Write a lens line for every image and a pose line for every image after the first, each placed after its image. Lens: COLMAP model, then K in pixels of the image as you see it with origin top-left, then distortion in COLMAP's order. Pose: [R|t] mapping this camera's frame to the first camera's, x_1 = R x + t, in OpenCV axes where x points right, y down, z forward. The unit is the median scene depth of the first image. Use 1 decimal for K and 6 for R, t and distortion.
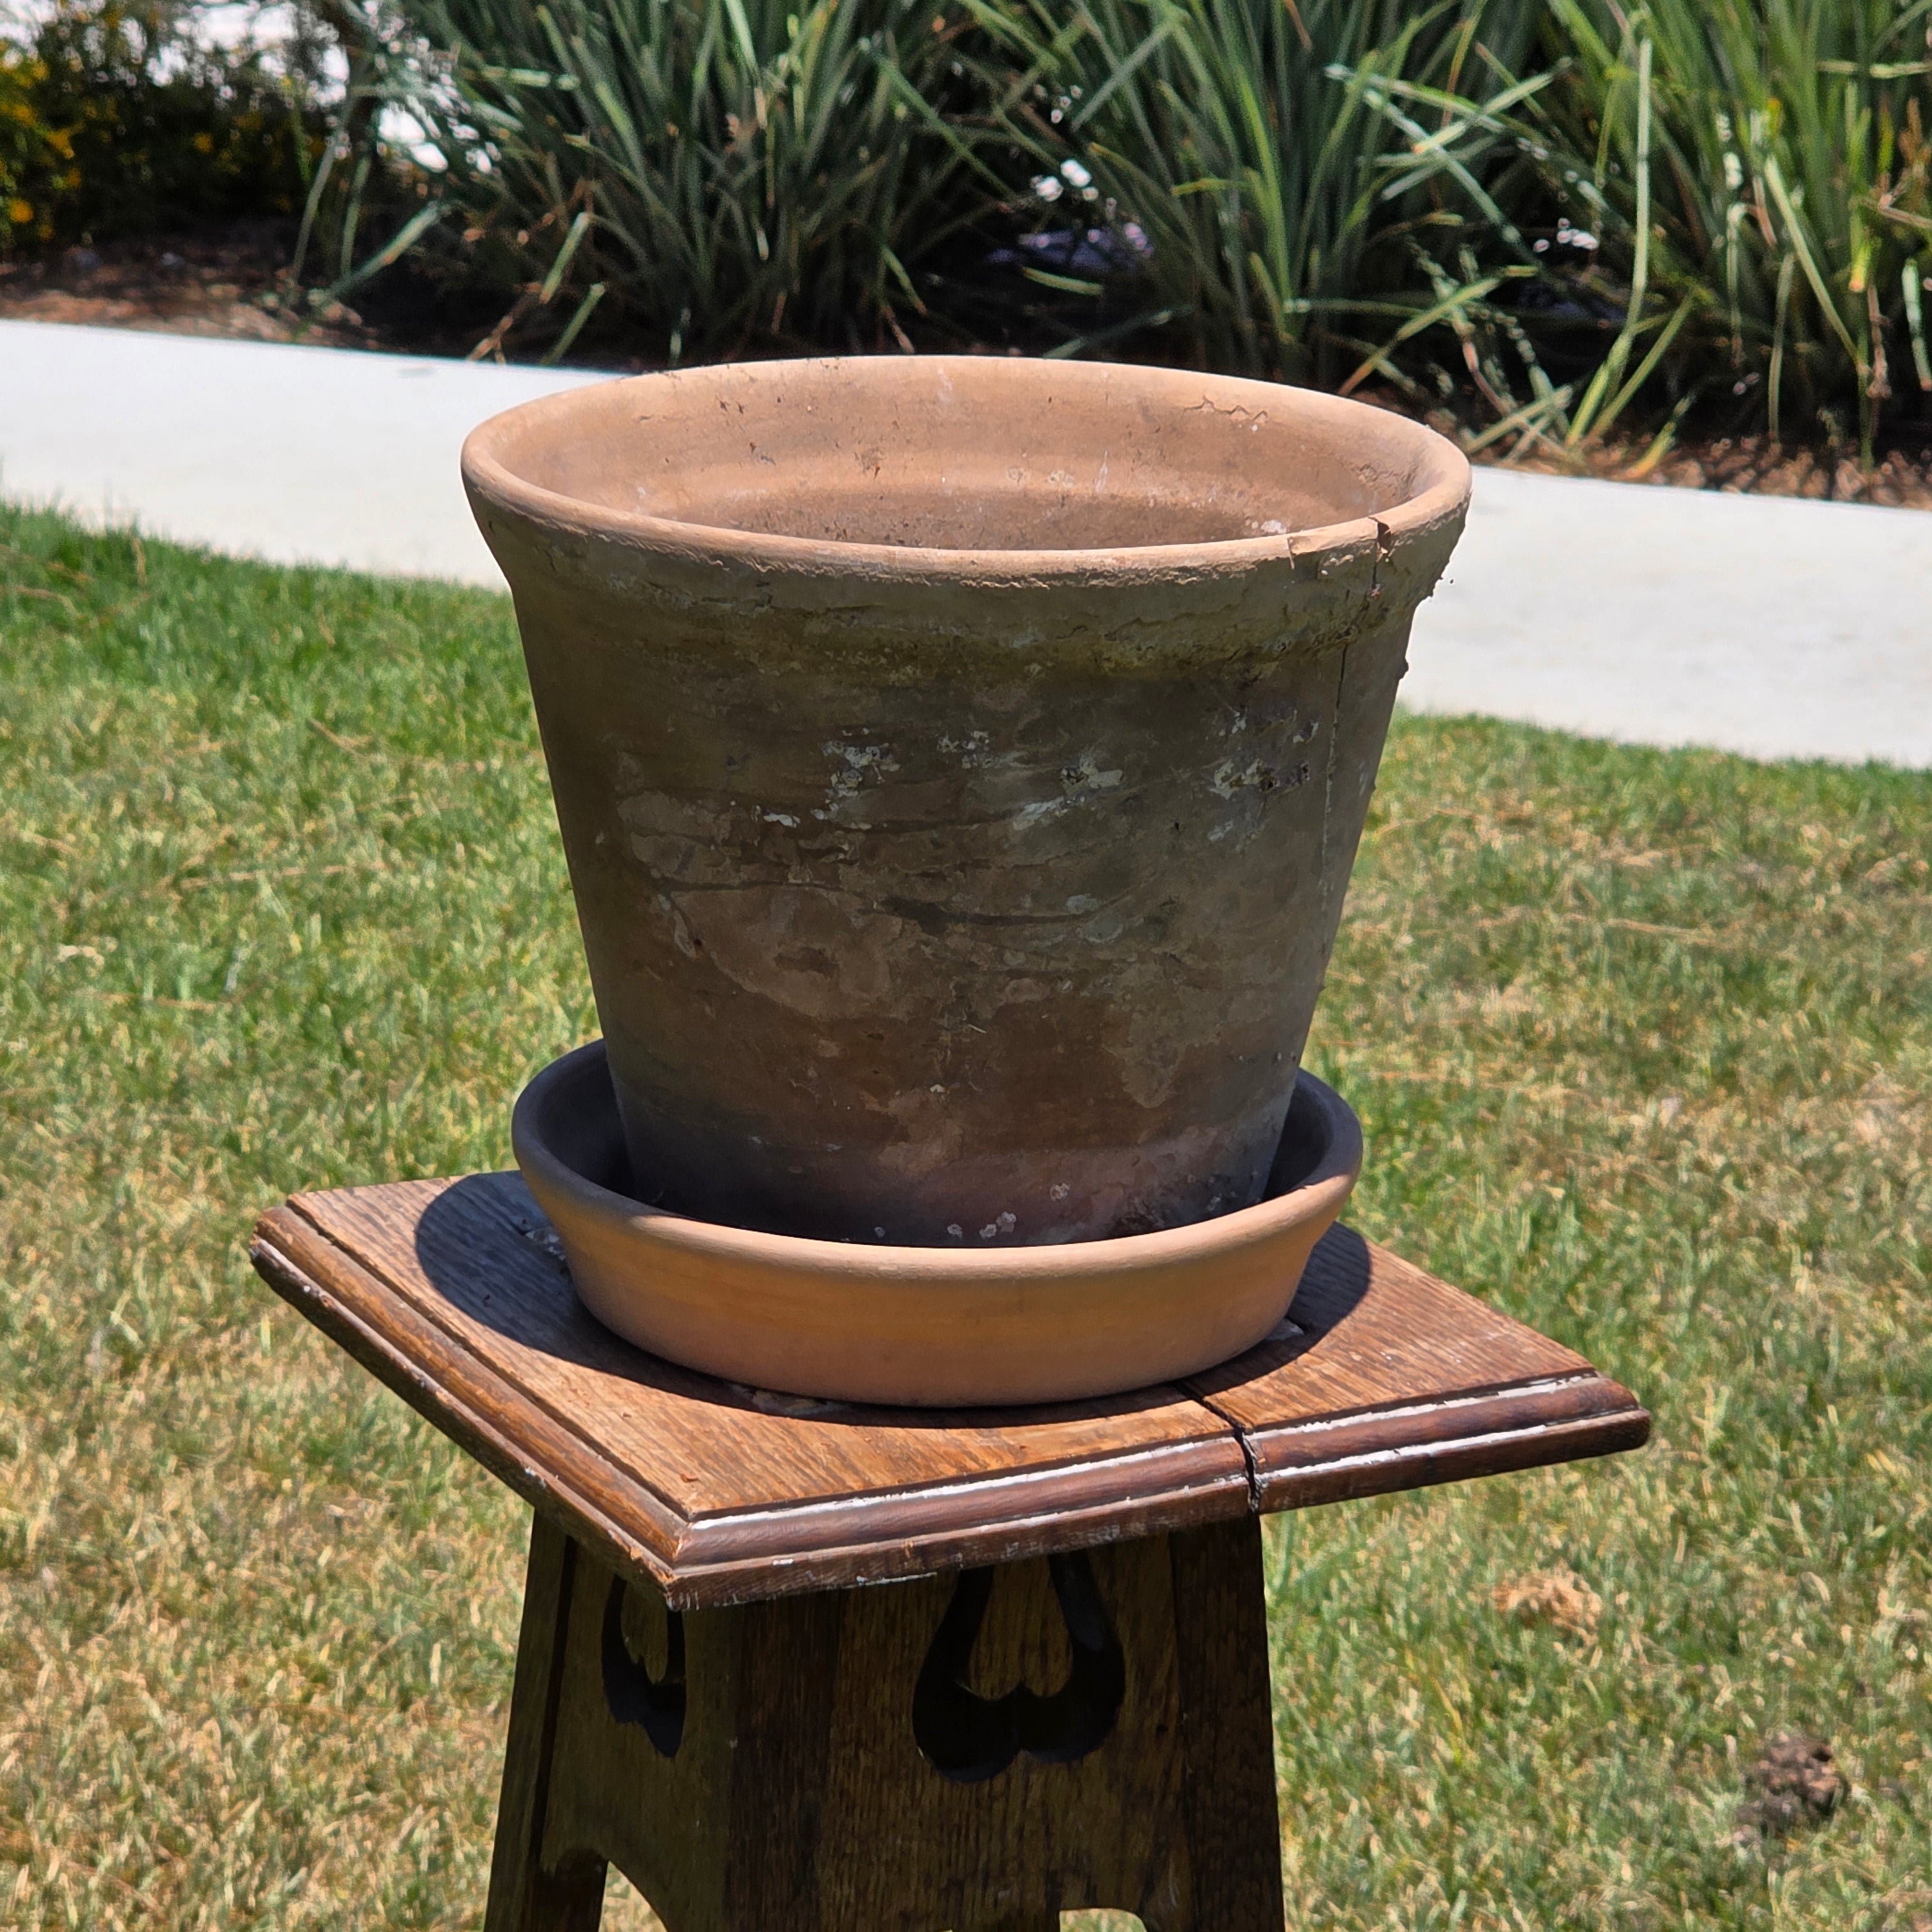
lens RADIAL K [[5985.6, 0, 931.7], [0, 5985.6, 920.3], [0, 0, 1]] dist [-1.693175, 35.722715]
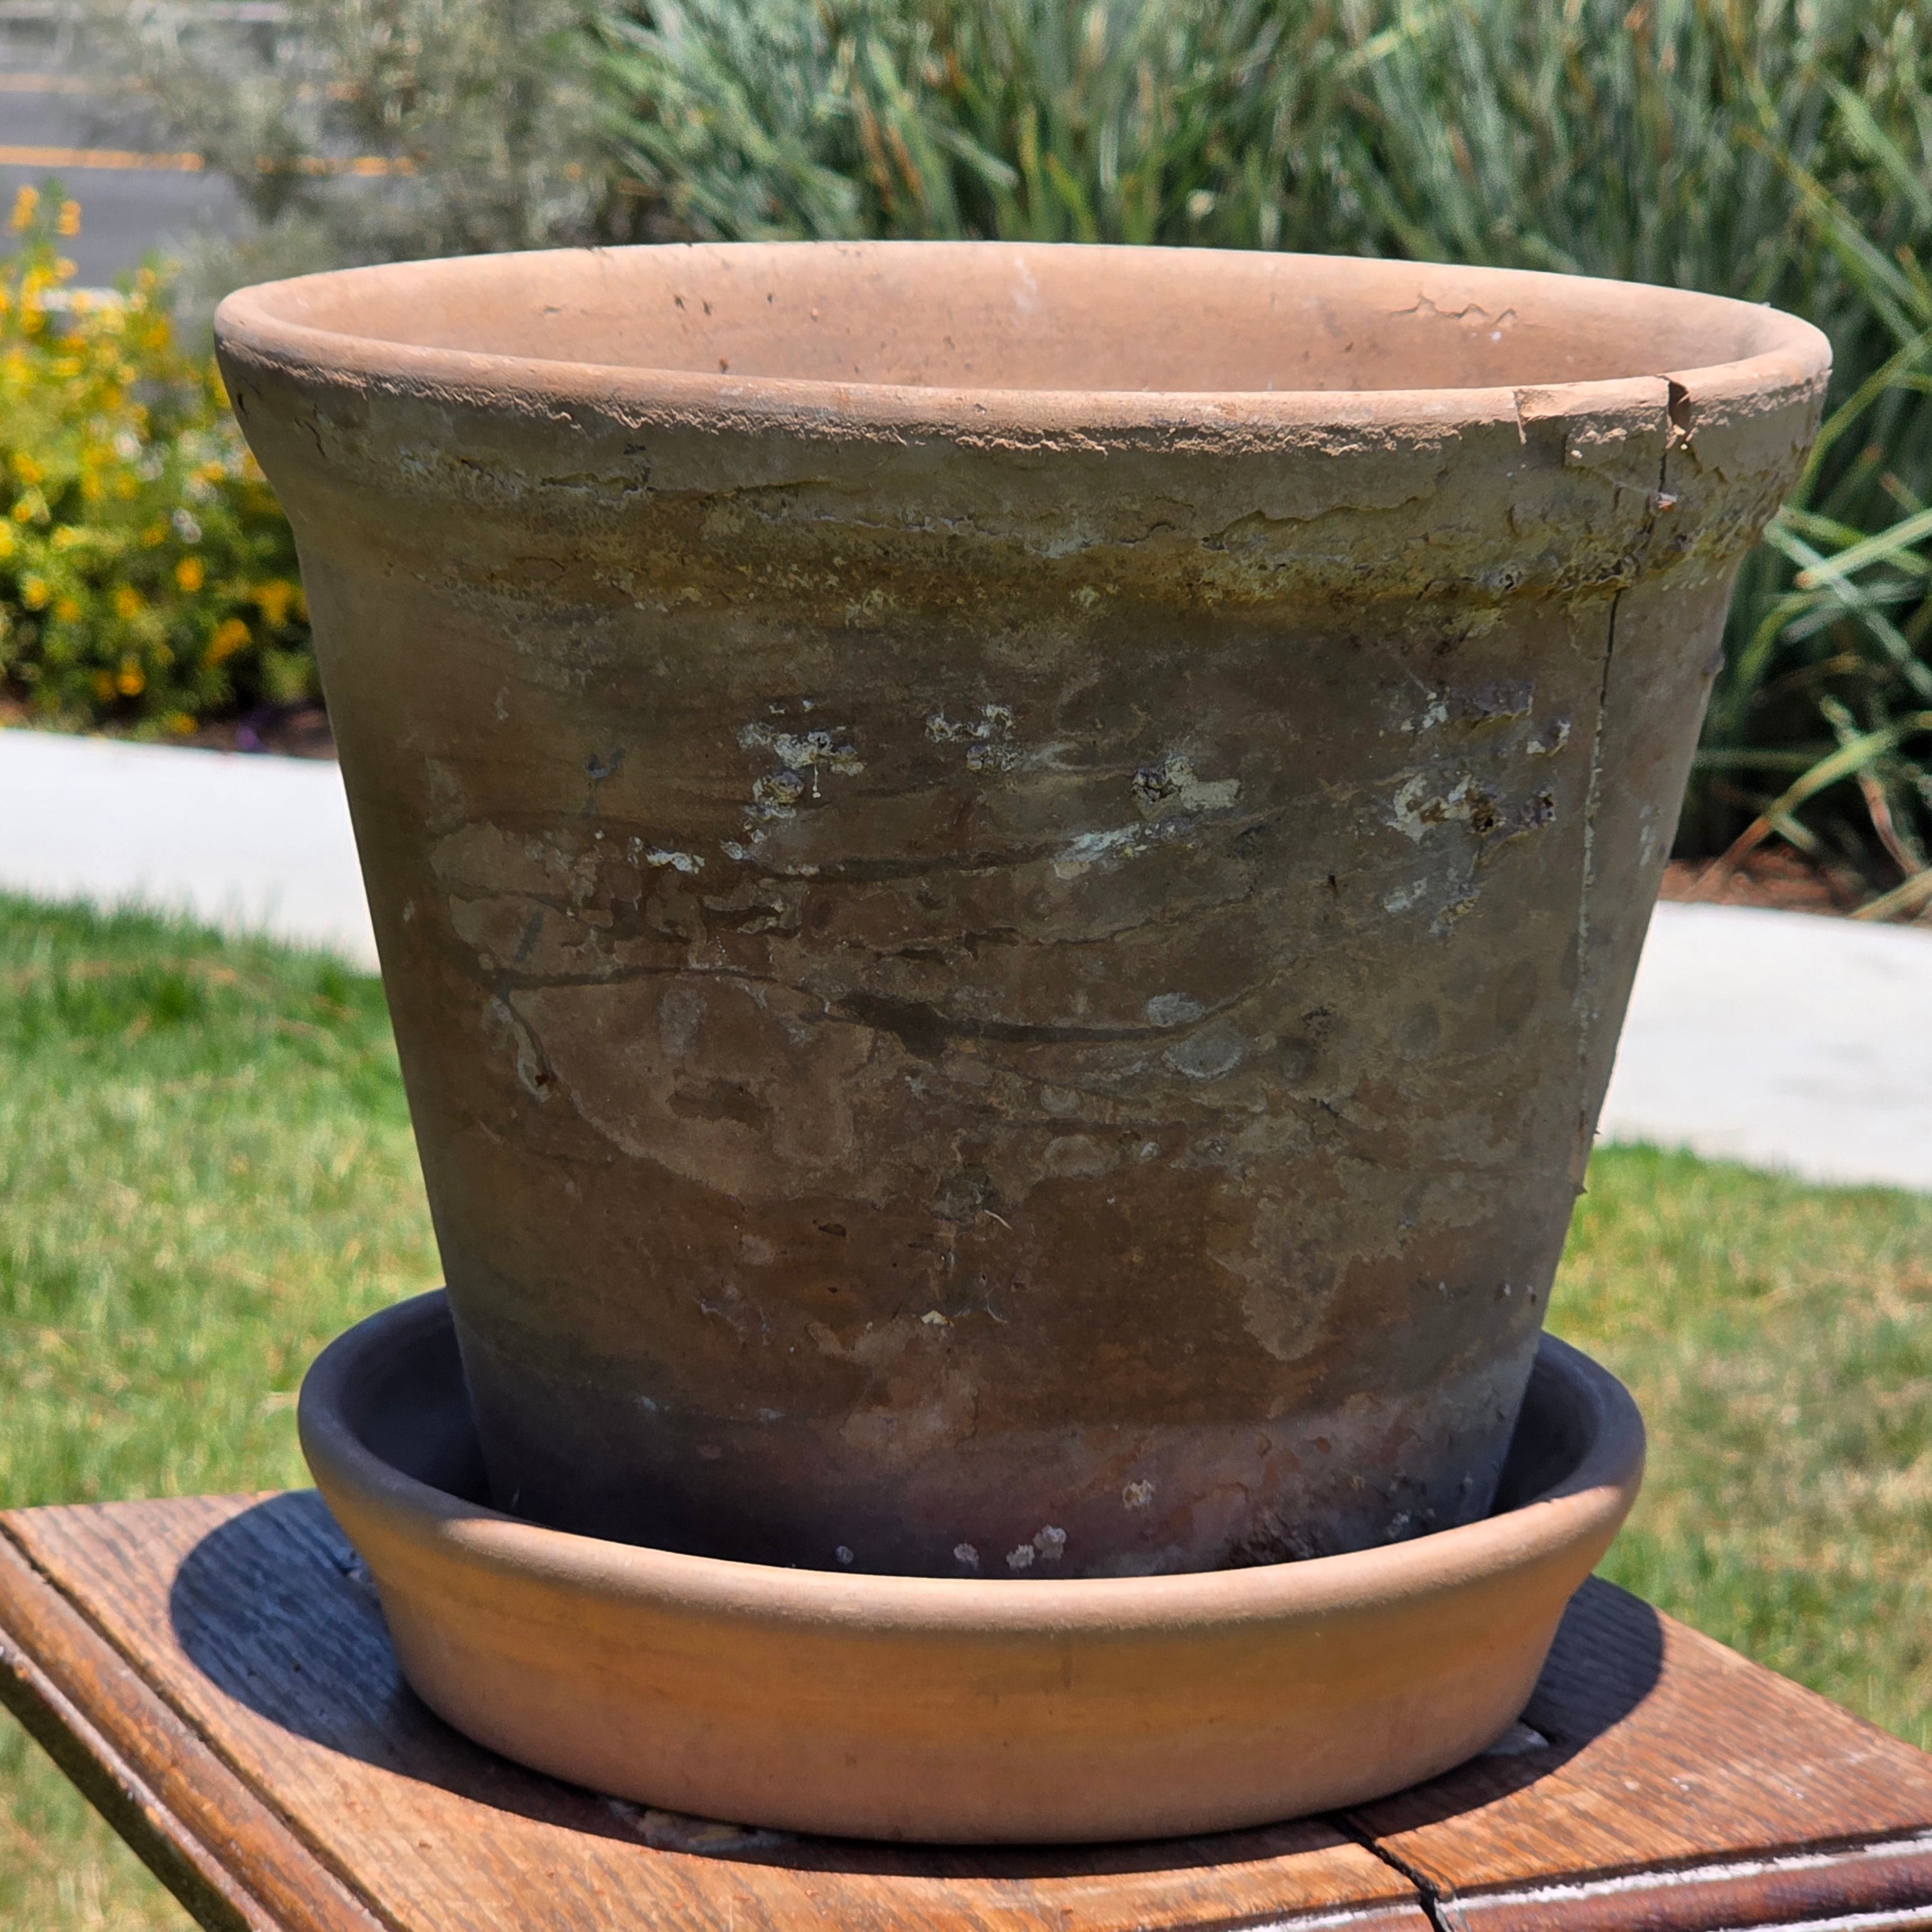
lens RADIAL K [[6217.6, 0, 941.0], [0, 6217.6, 875.0], [0, 0, 1]] dist [-1.270553, 17.123789]
pose [[0.997945, 0.012855, -0.062773, 0.039523], [-0.018699, 0.995451, -0.093427, 0.041033], [0.061287, 0.094409, 0.993645, 0.363980]]
